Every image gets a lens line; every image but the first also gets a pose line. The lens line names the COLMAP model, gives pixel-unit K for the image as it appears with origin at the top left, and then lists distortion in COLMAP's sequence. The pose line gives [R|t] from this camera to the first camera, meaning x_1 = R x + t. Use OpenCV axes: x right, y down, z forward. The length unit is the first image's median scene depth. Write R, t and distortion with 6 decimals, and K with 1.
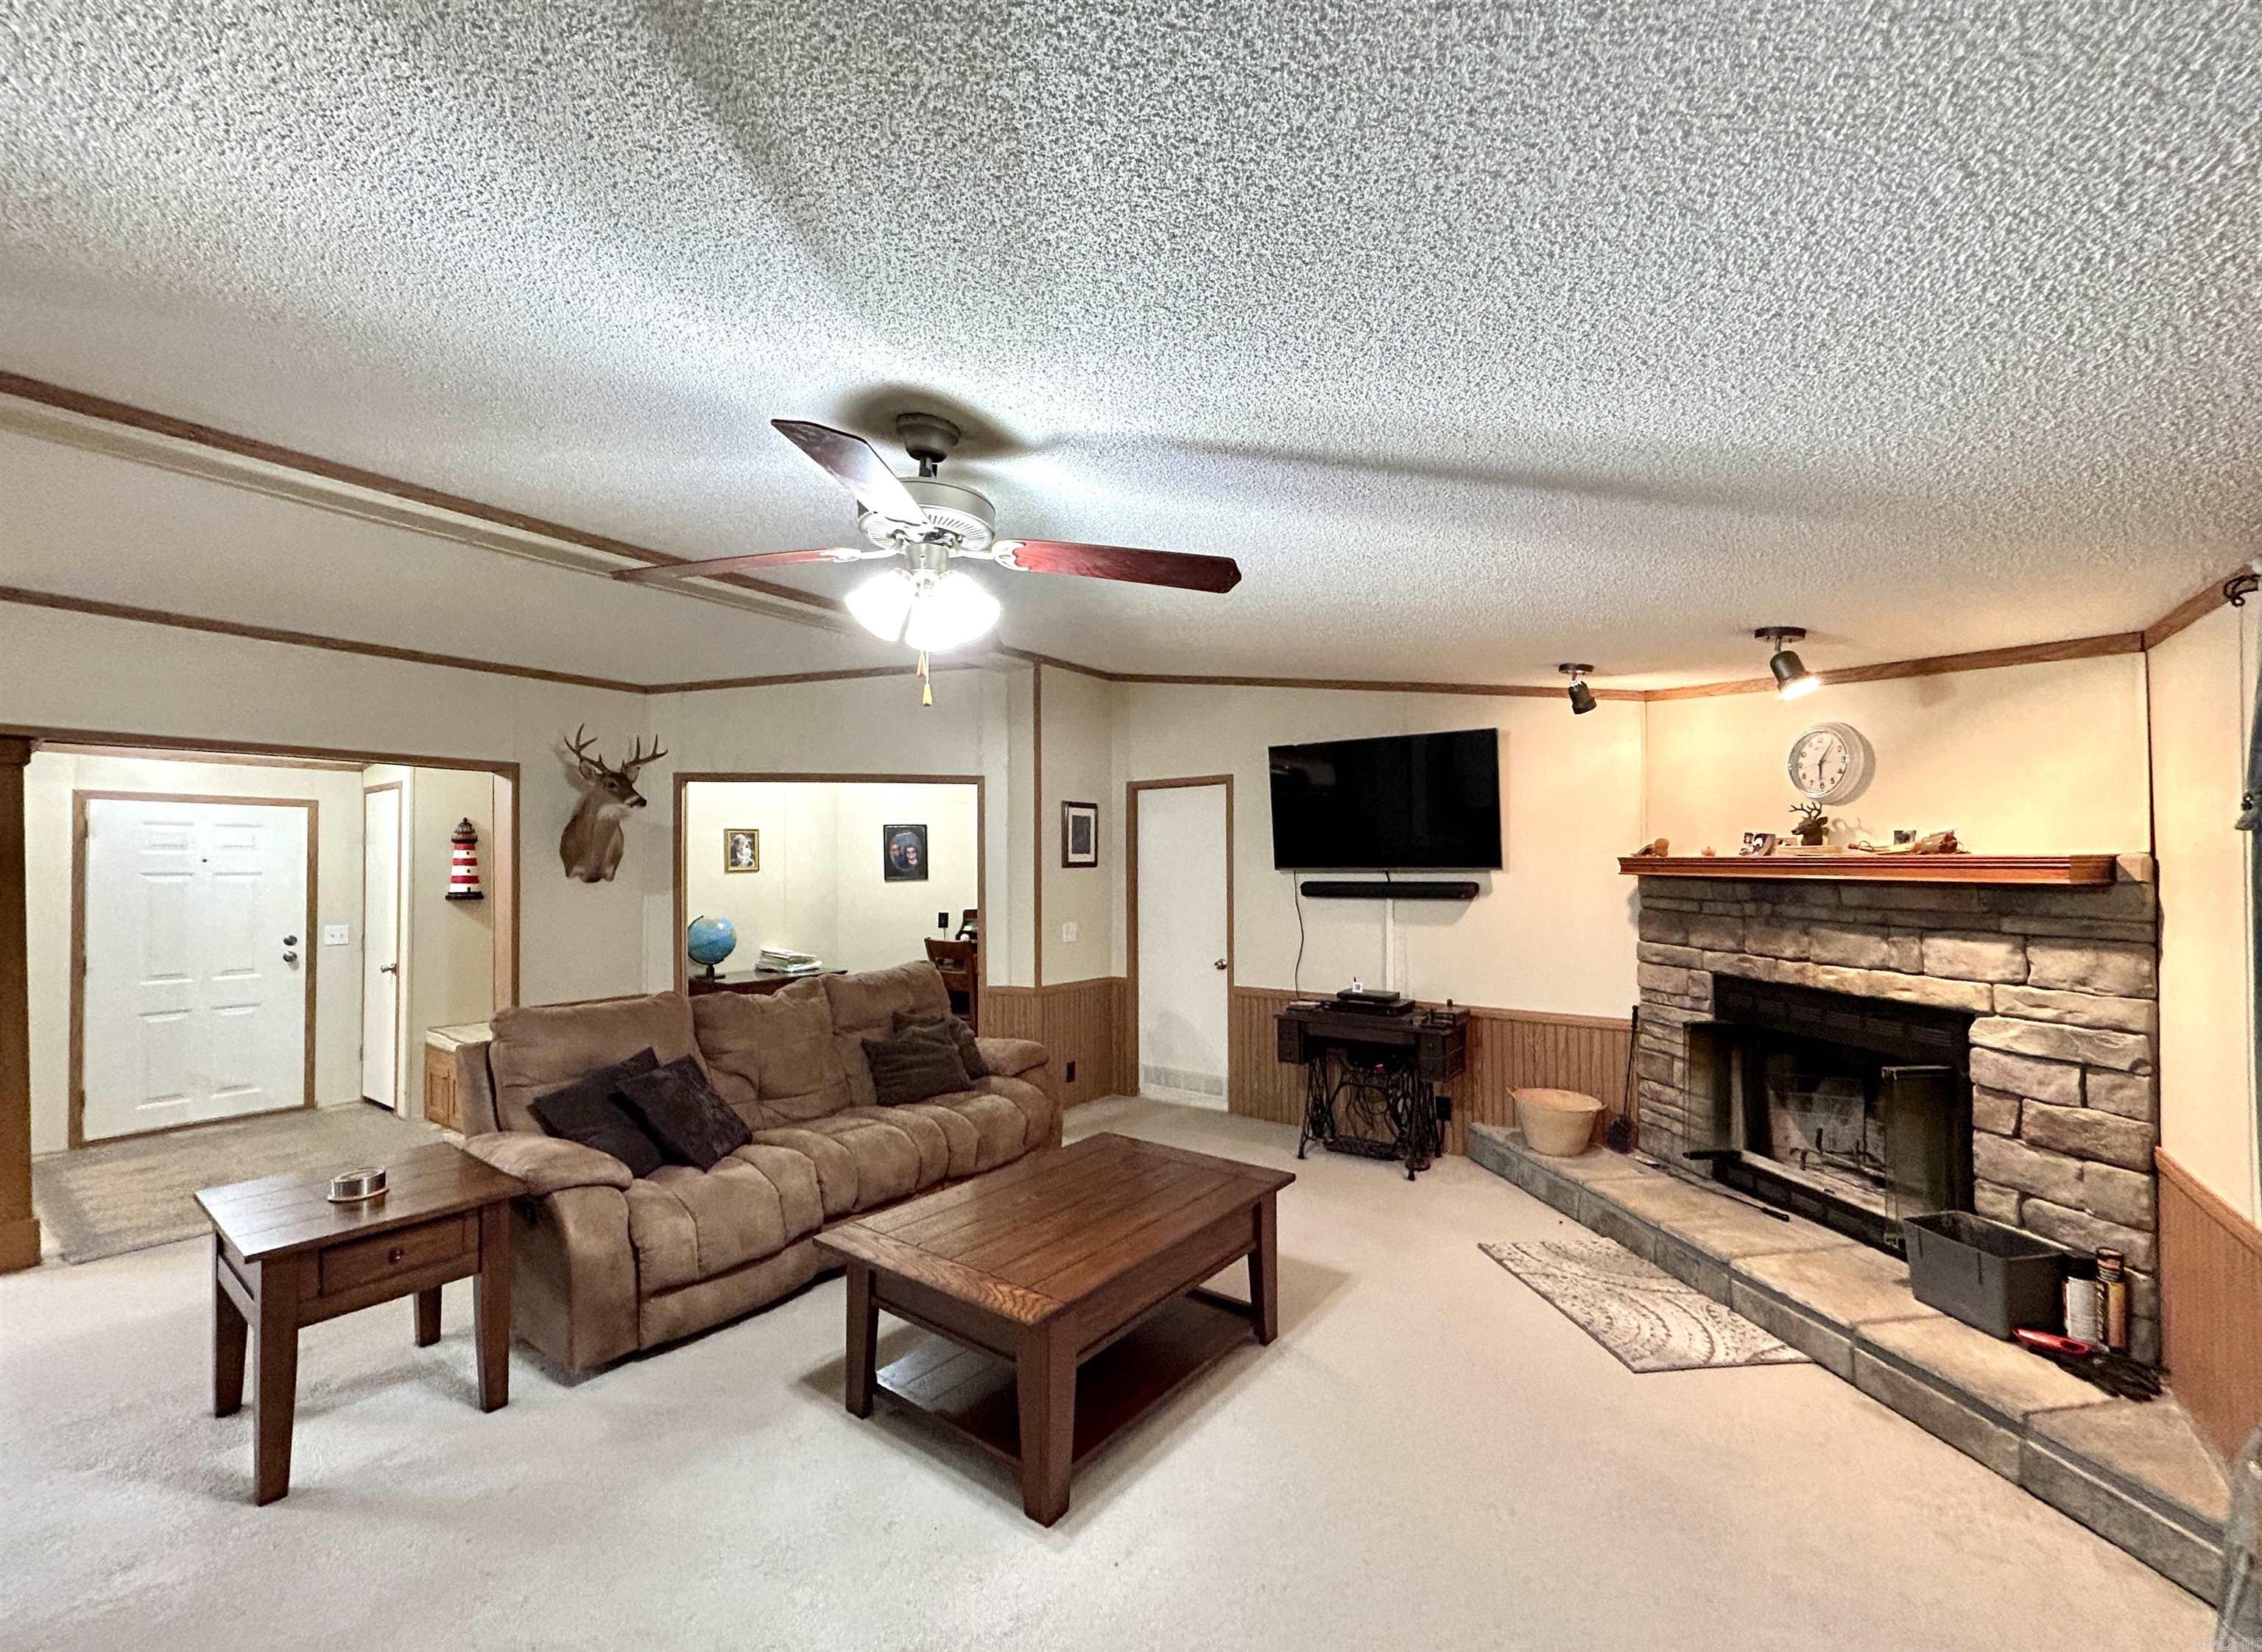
lens RADIAL K [[907.5, 0, 1127.1], [0, 907.5, 852.1], [0, 0, 1]] dist [-0.000287, -0.000377]
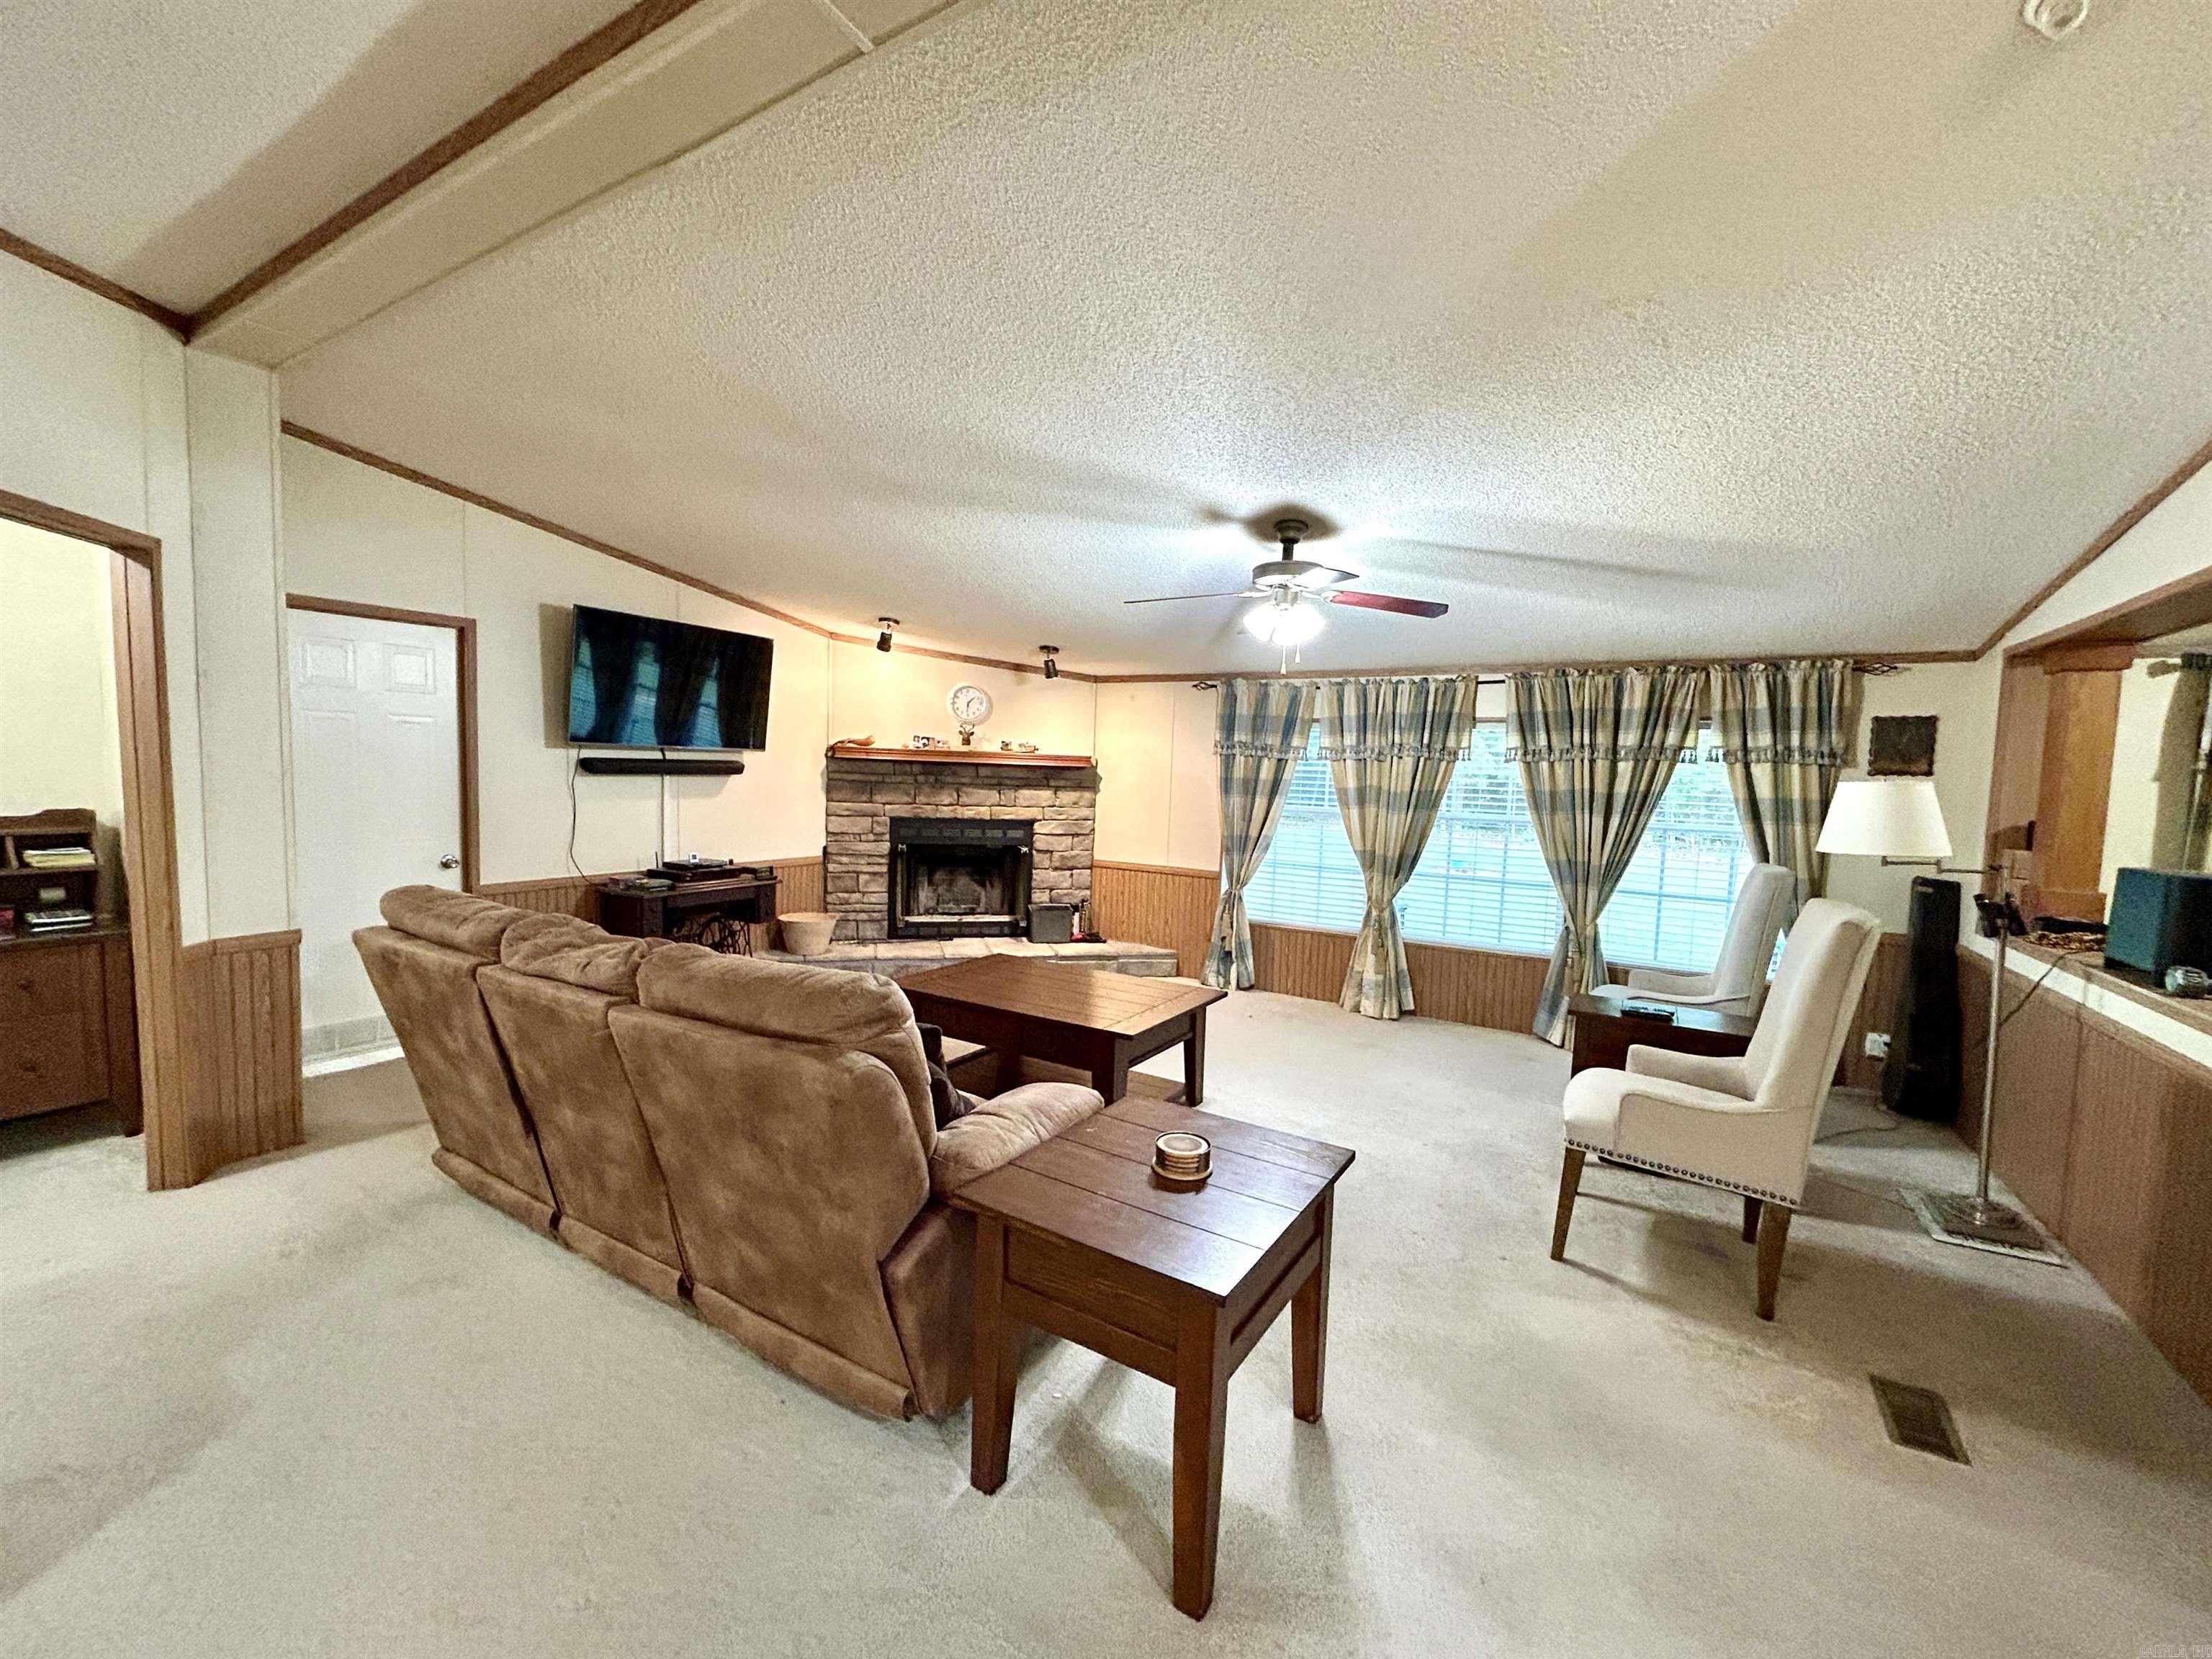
lens RADIAL K [[893.5, 0, 1103.2], [0, 893.5, 830.8], [0, 0, 1]] dist [-0.000955, 0.000246]
pose [[-0.079443, -0.071421, 0.994278, -0.927684], [-0.047643, 0.996562, 0.067779, 0.024425], [-0.995700, -0.041986, -0.082572, 0.668750]]
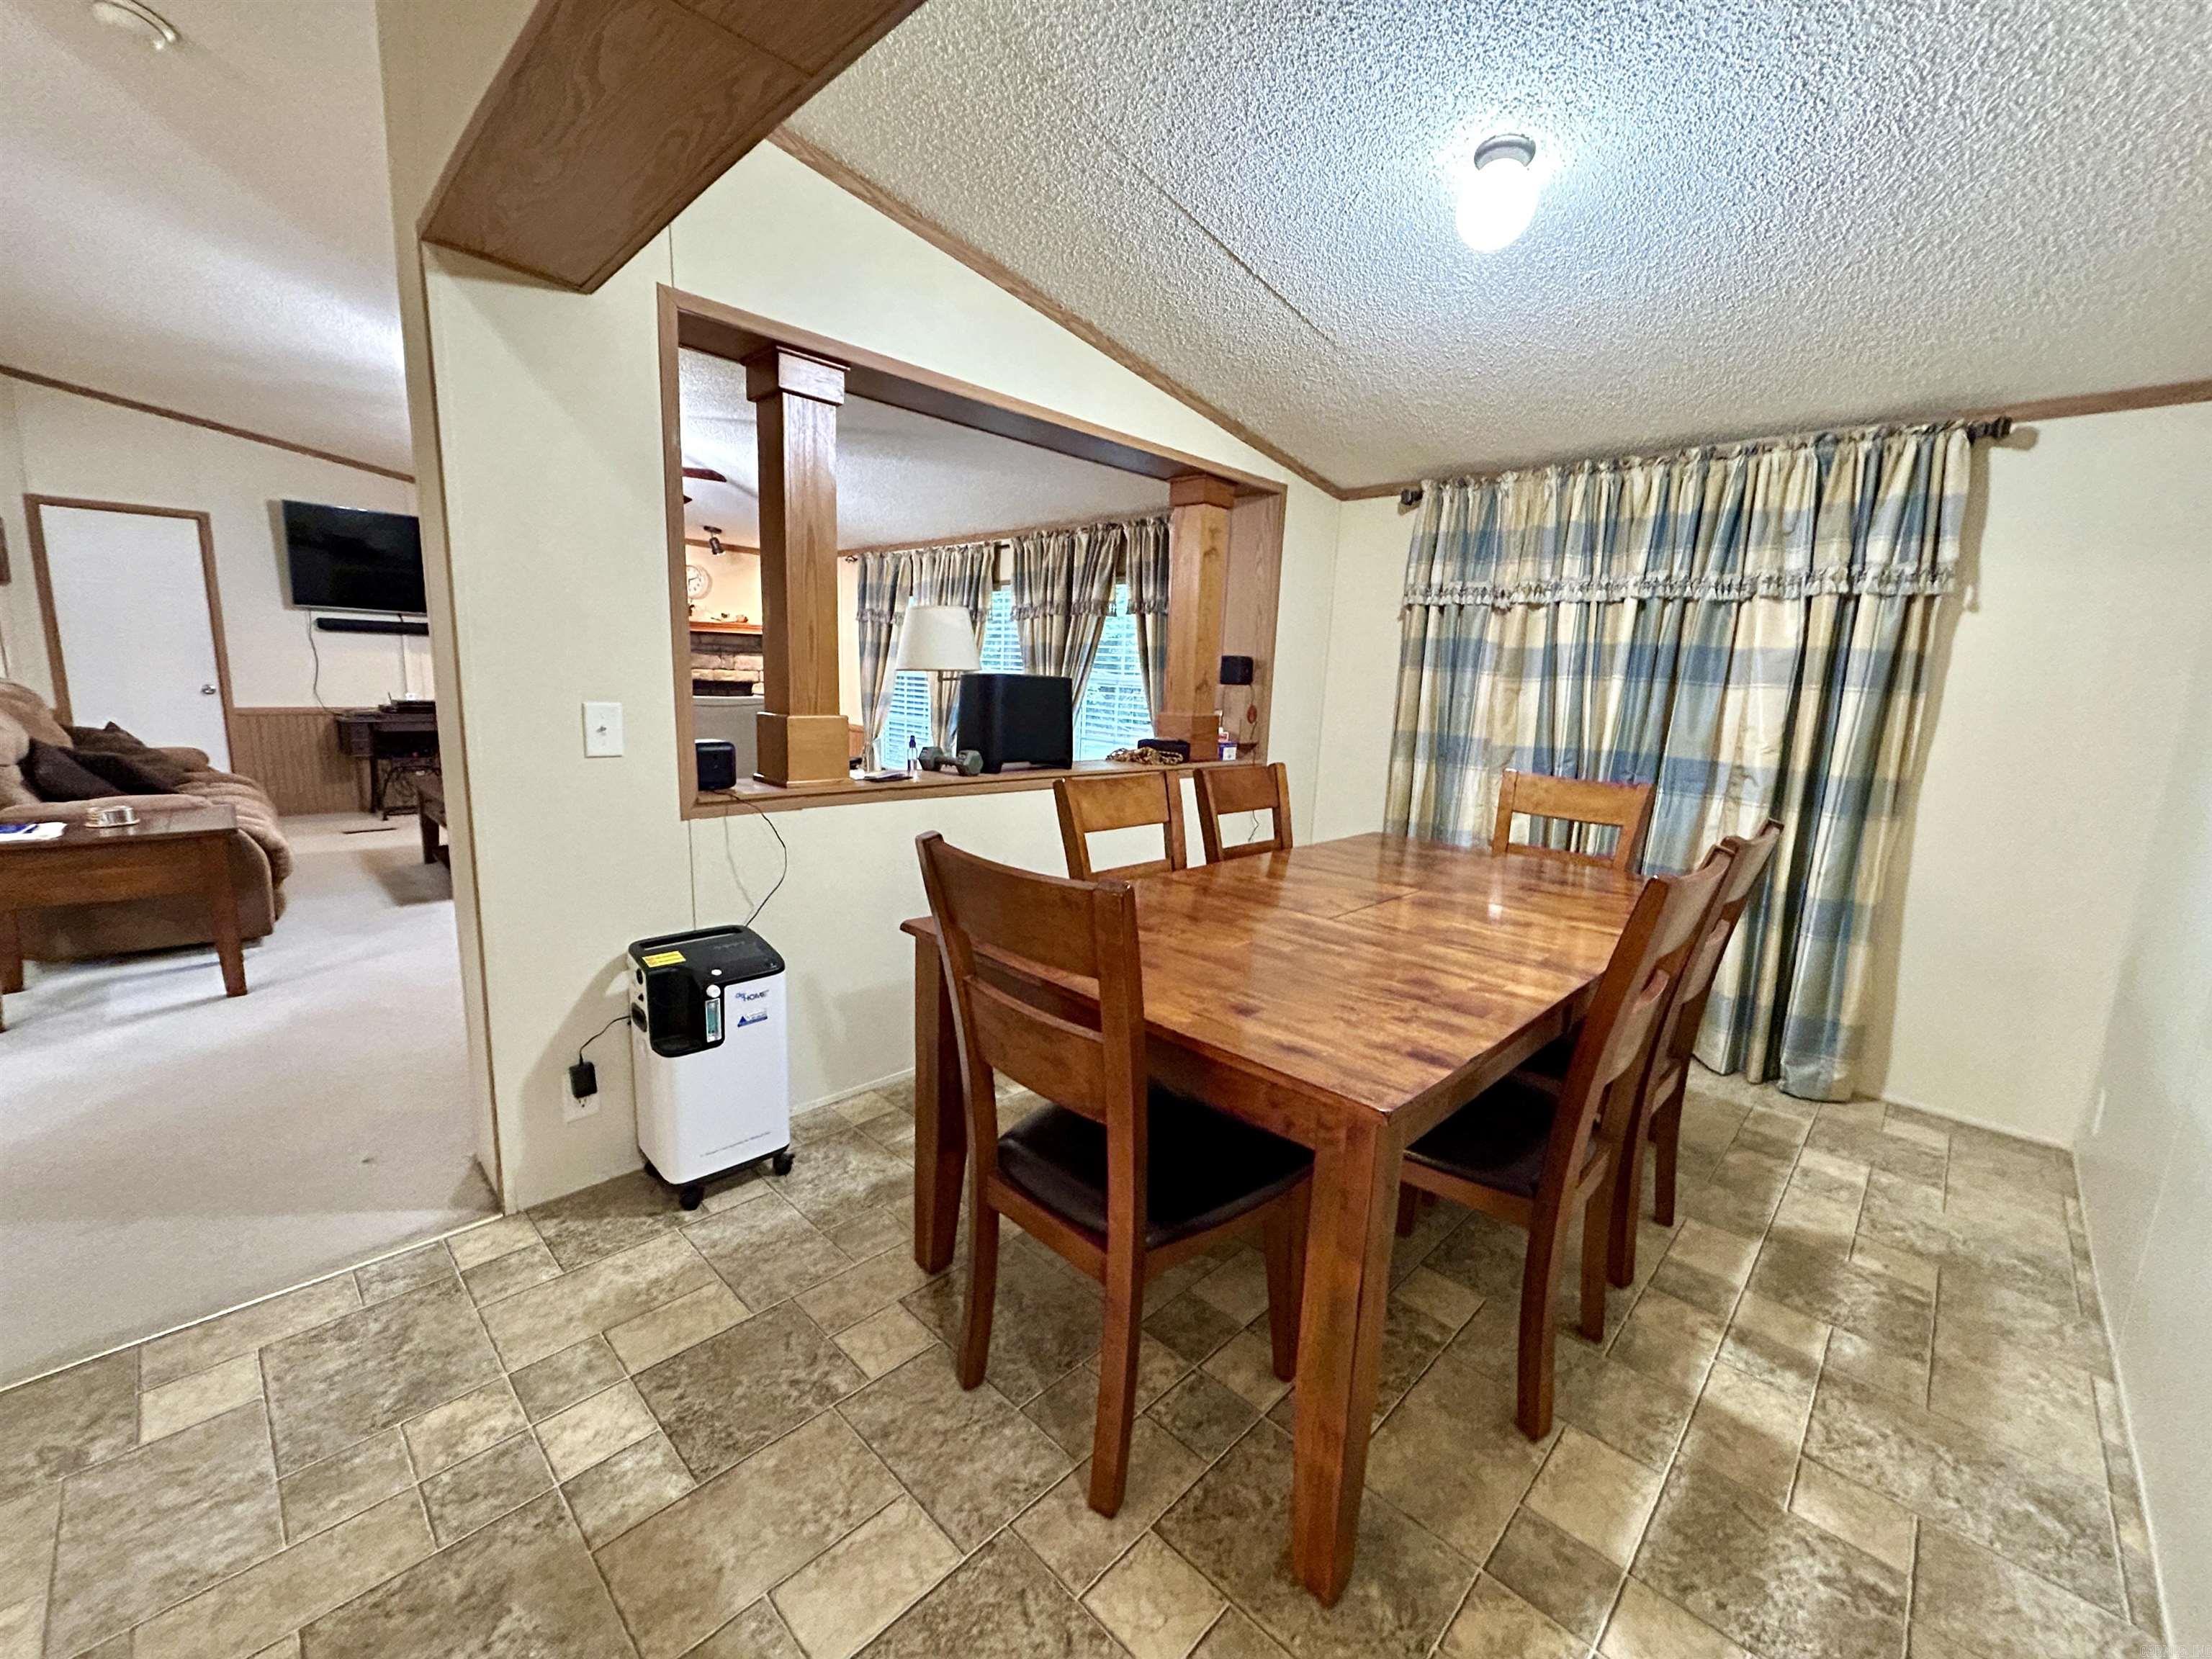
lens RADIAL K [[902.7, 0, 1099.2], [0, 902.7, 830.1], [0, 0, 1]] dist [-0.002506, 0.000091]
pose [[0.151986, -0.165313, 0.974460, -1.093791], [-0.056413, 0.982855, 0.175536, 0.050798], [-0.986771, -0.081652, 0.140054, -0.305405]]
